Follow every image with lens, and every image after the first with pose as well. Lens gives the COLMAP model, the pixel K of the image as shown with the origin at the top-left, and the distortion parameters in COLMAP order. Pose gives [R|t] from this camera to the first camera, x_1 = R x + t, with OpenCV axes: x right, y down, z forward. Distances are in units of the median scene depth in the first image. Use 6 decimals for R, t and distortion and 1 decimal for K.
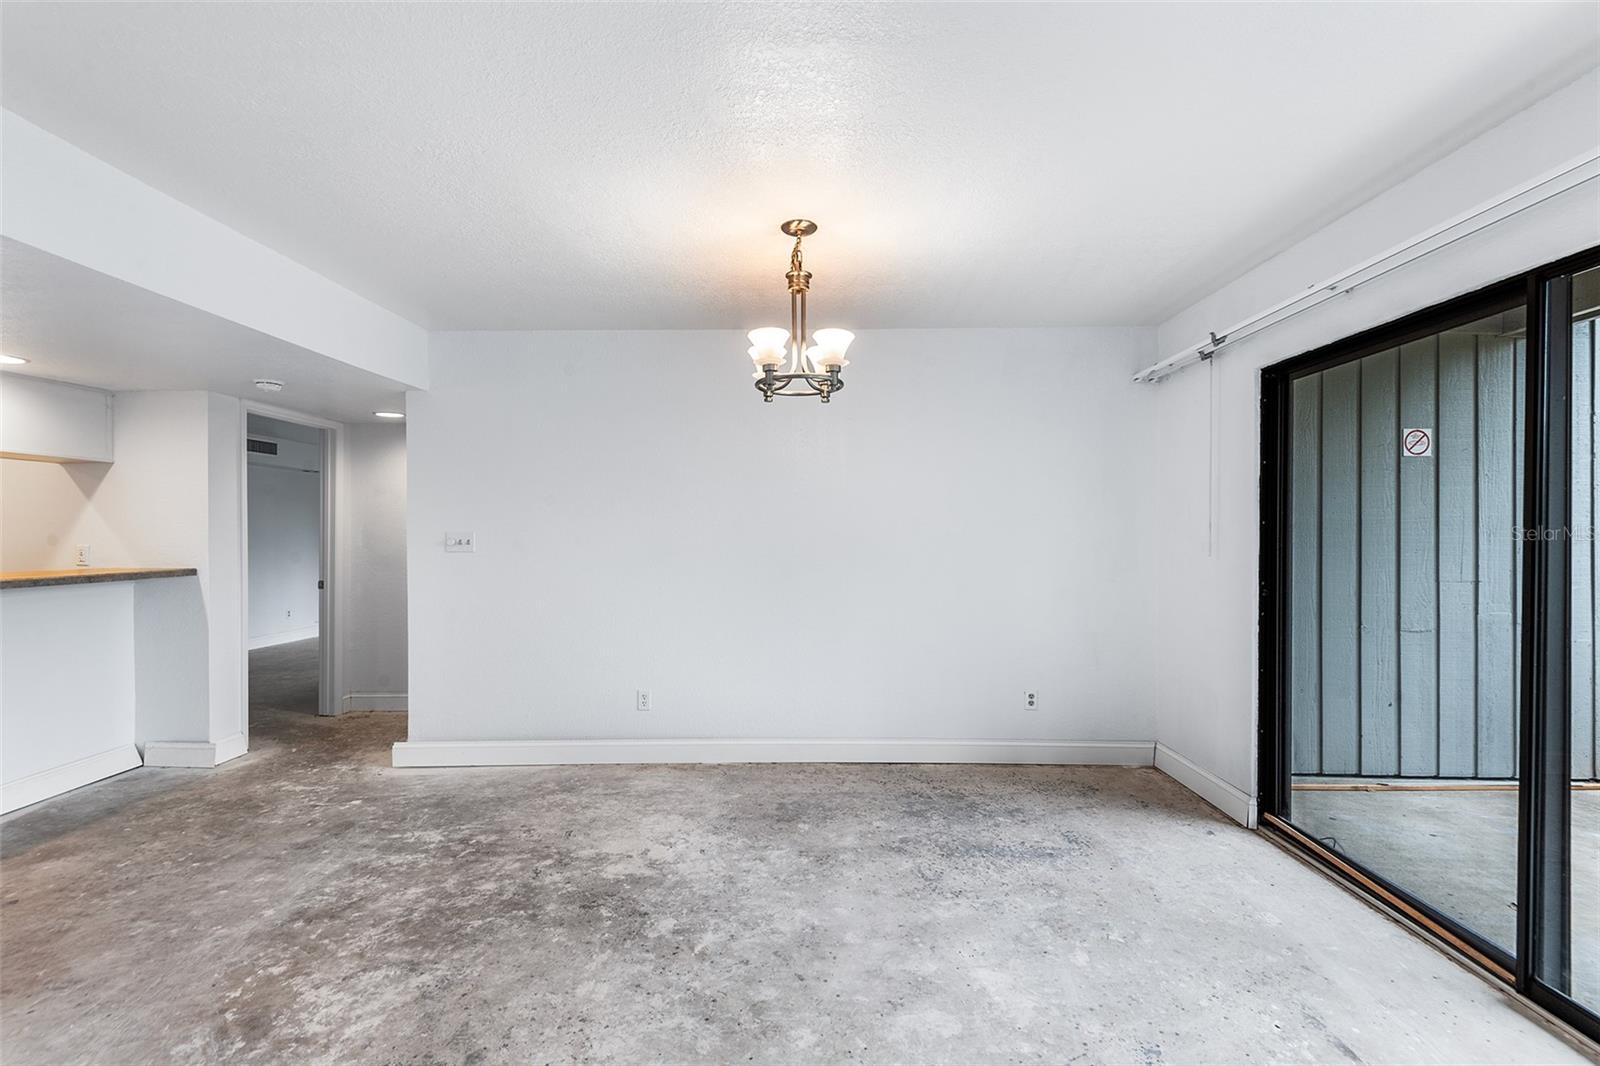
lens RADIAL K [[729.7, 0, 800.9], [0, 729.7, 539.9], [0, 0, 1]] dist [0.037047, -0.020626]
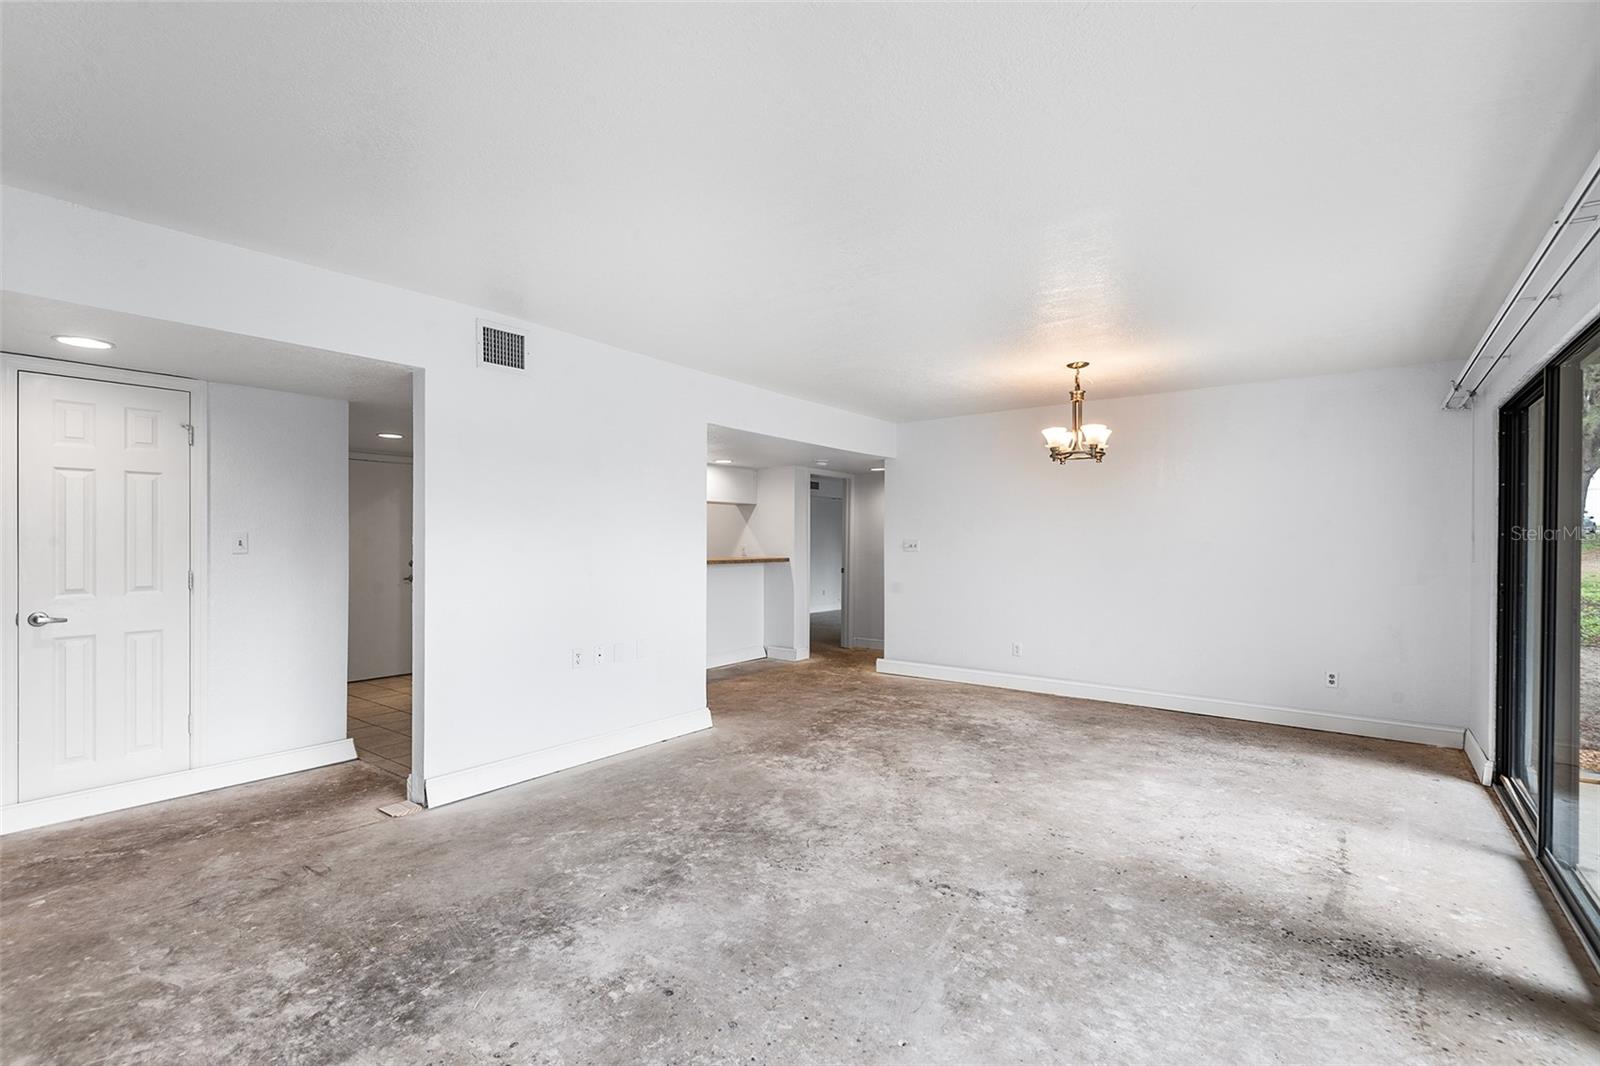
lens RADIAL K [[729.7, 0, 800.9], [0, 729.7, 539.9], [0, 0, 1]] dist [0.037047, -0.020626]
pose [[0.808015, 0.004952, -0.589141, 0.449105], [-0.012724, 0.999878, -0.009045, 0.011805], [0.589025, 0.014805, 0.807979, -0.713603]]
